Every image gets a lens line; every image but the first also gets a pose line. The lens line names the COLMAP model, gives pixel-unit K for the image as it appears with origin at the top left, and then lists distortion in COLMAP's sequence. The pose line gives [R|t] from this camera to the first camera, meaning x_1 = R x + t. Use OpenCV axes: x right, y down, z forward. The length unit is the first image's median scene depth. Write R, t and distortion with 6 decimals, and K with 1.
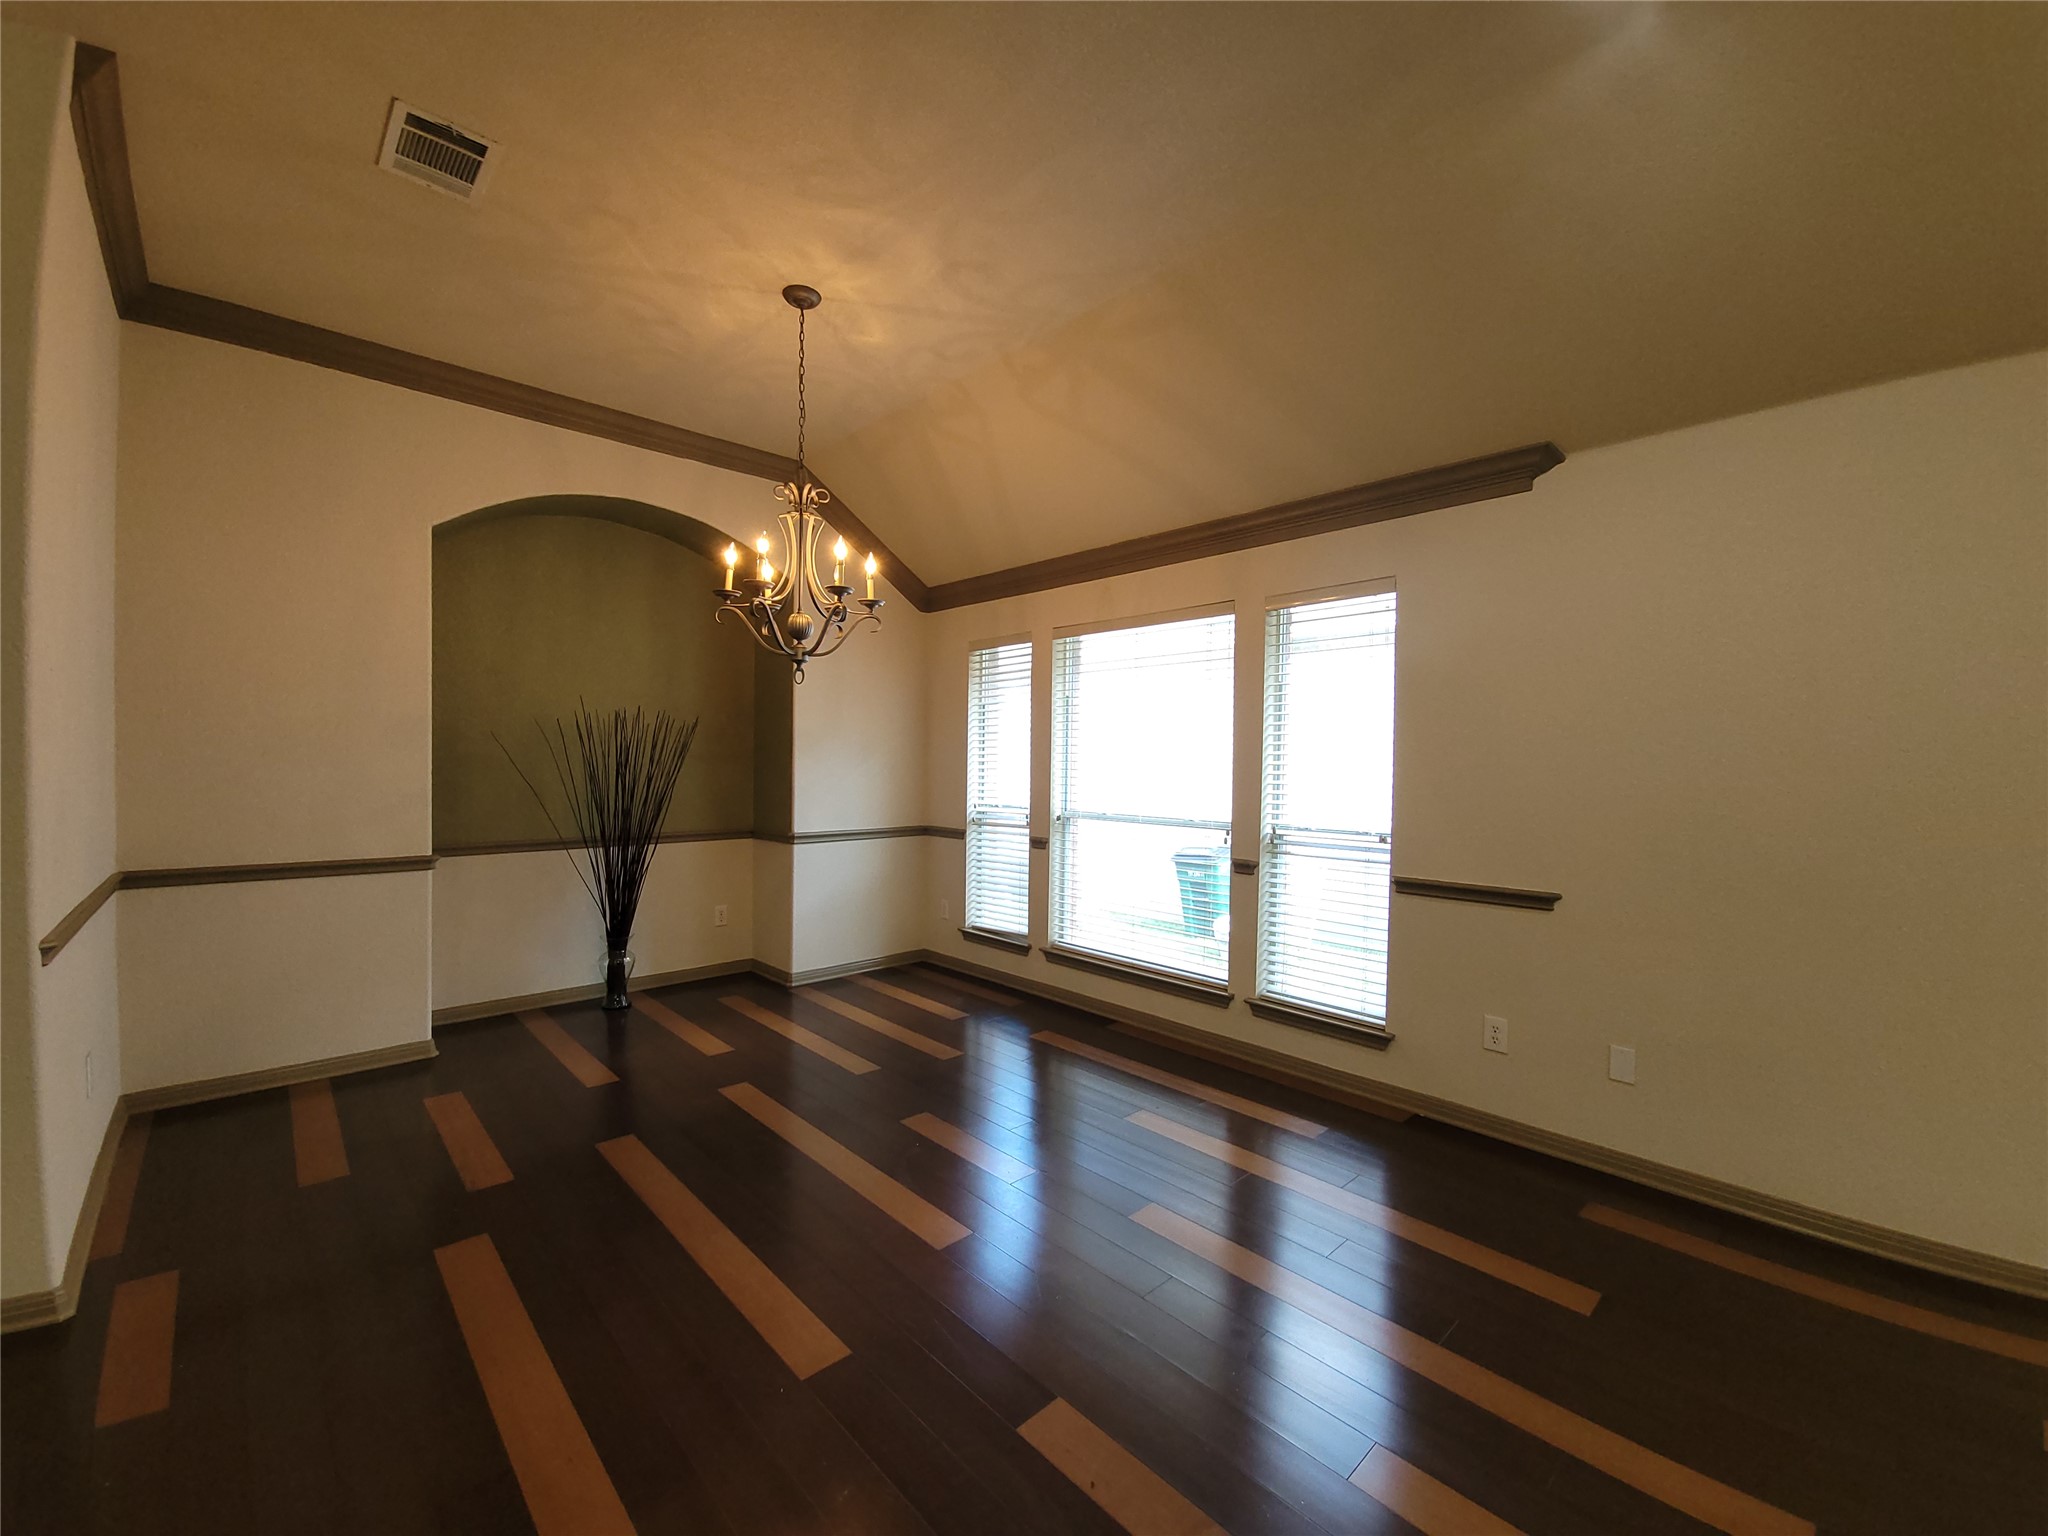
lens RADIAL K [[828.0, 0, 1032.5], [0, 828.0, 770.2], [0, 0, 1]] dist [0.008934, -0.007058]
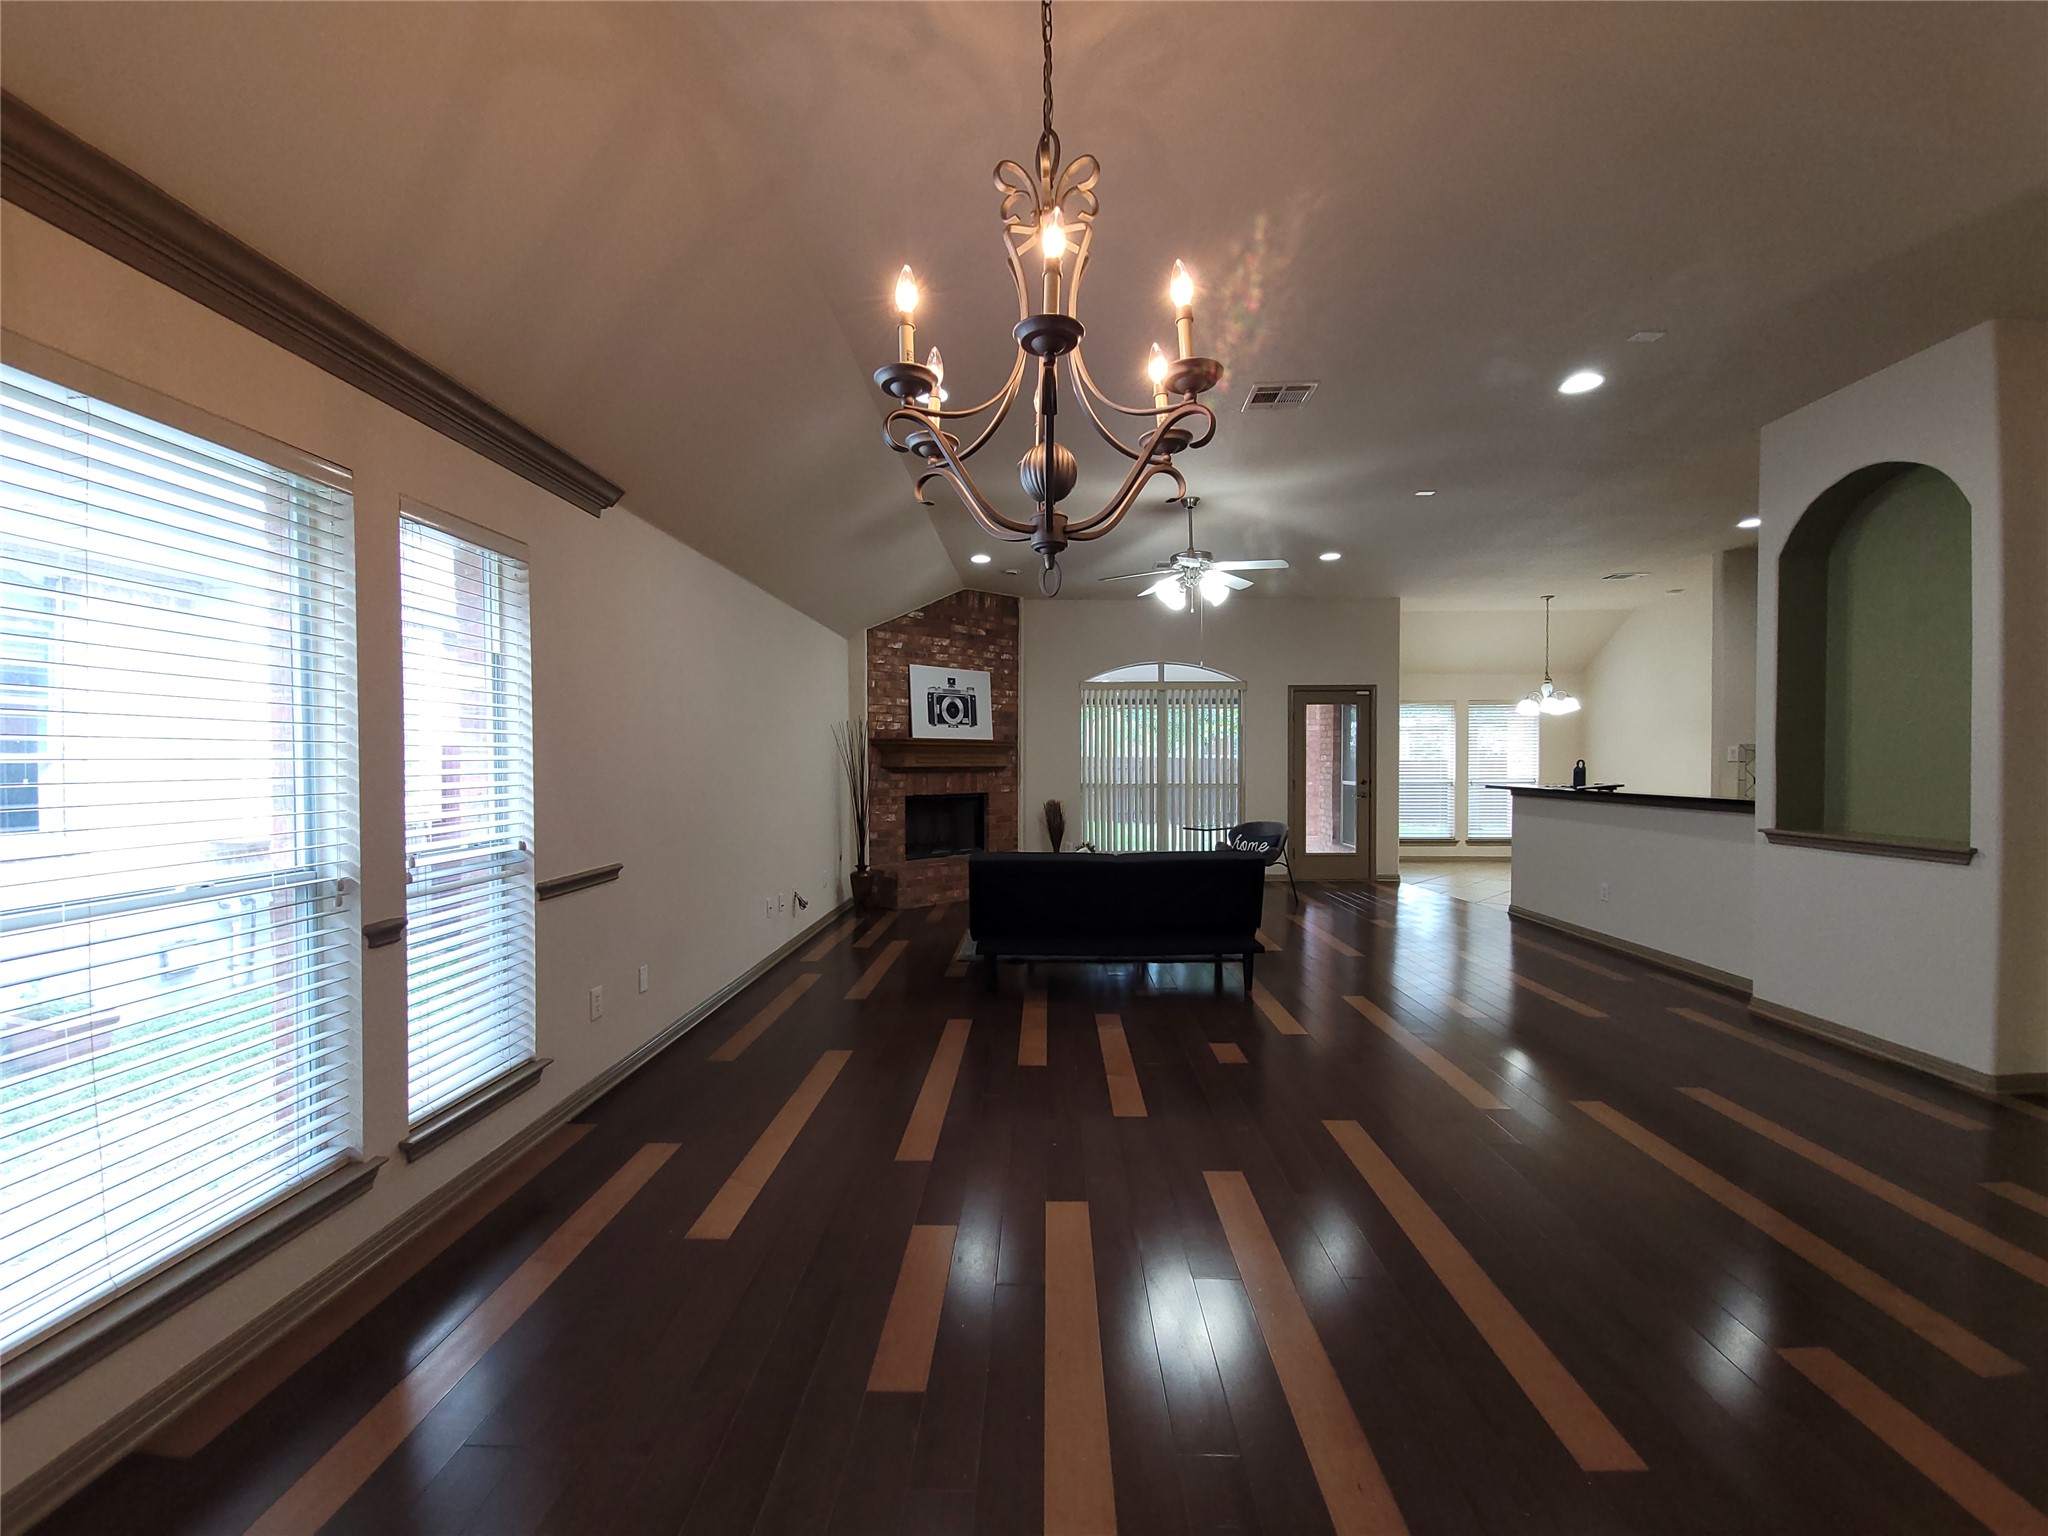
lens RADIAL K [[828.0, 0, 1032.5], [0, 828.0, 770.2], [0, 0, 1]] dist [0.008934, -0.007058]
pose [[-0.721227, -0.019921, 0.692412, -0.432102], [-0.001366, 0.999625, 0.027337, -0.016338], [-0.692697, 0.018770, -0.720984, 0.963725]]
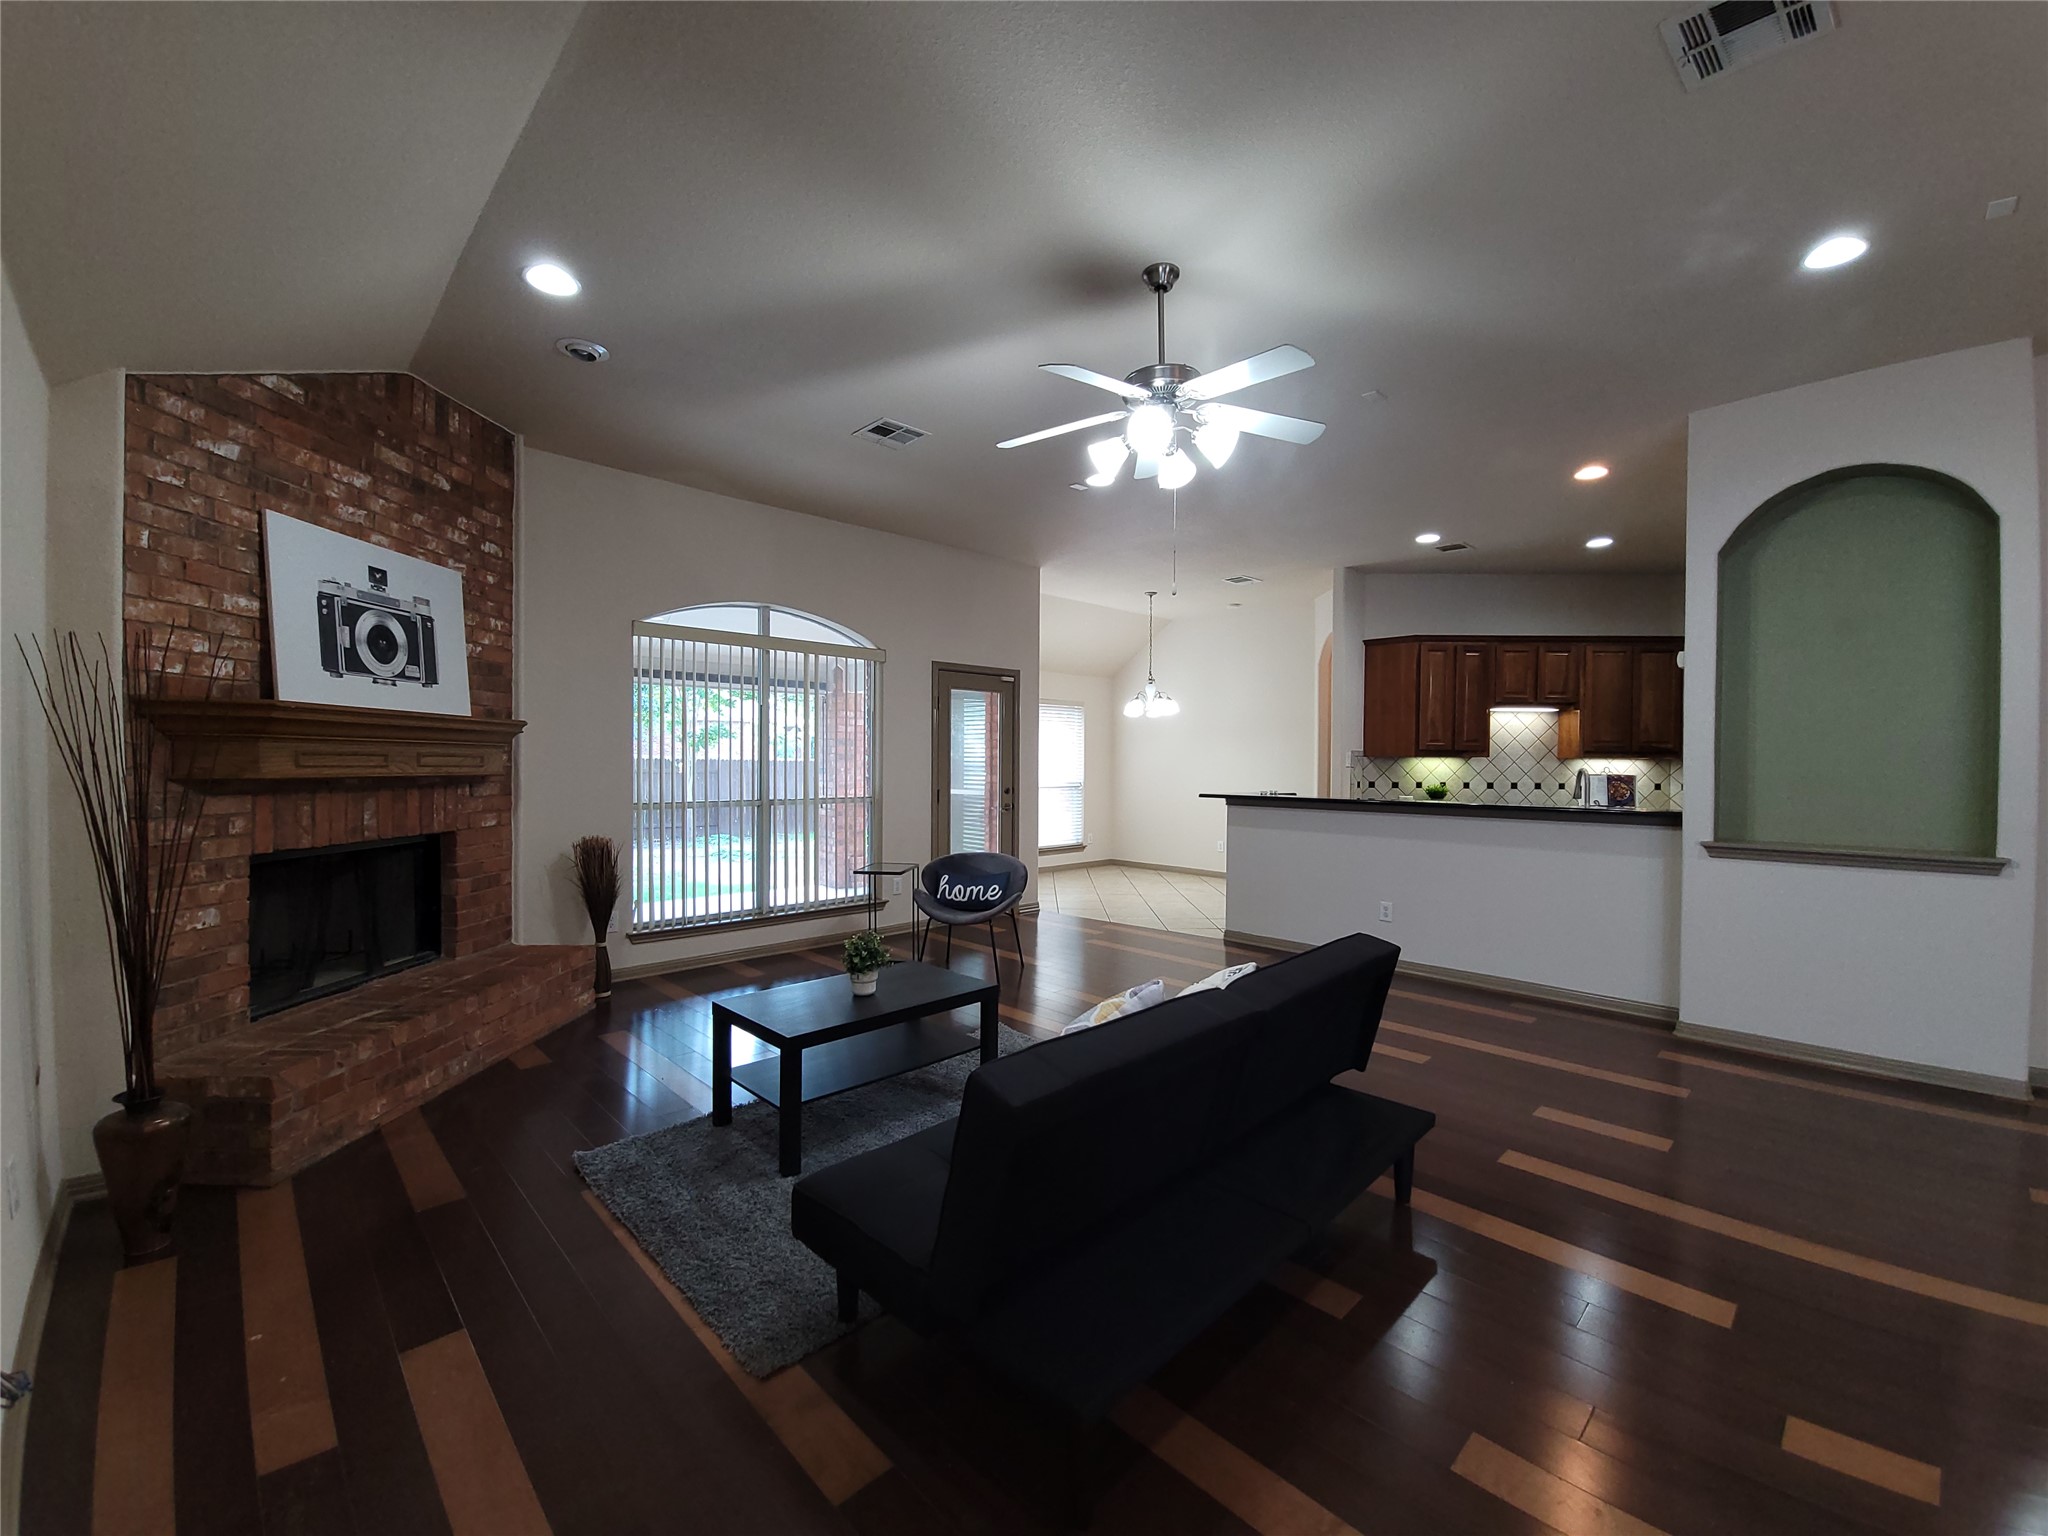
lens RADIAL K [[828.0, 0, 1032.5], [0, 828.0, 770.2], [0, 0, 1]] dist [0.008934, -0.007058]
pose [[-0.999581, -0.017195, -0.023303, 0.392607], [-0.017632, 0.999670, 0.018697, -0.004506], [0.022974, 0.019100, -0.999554, 0.550750]]
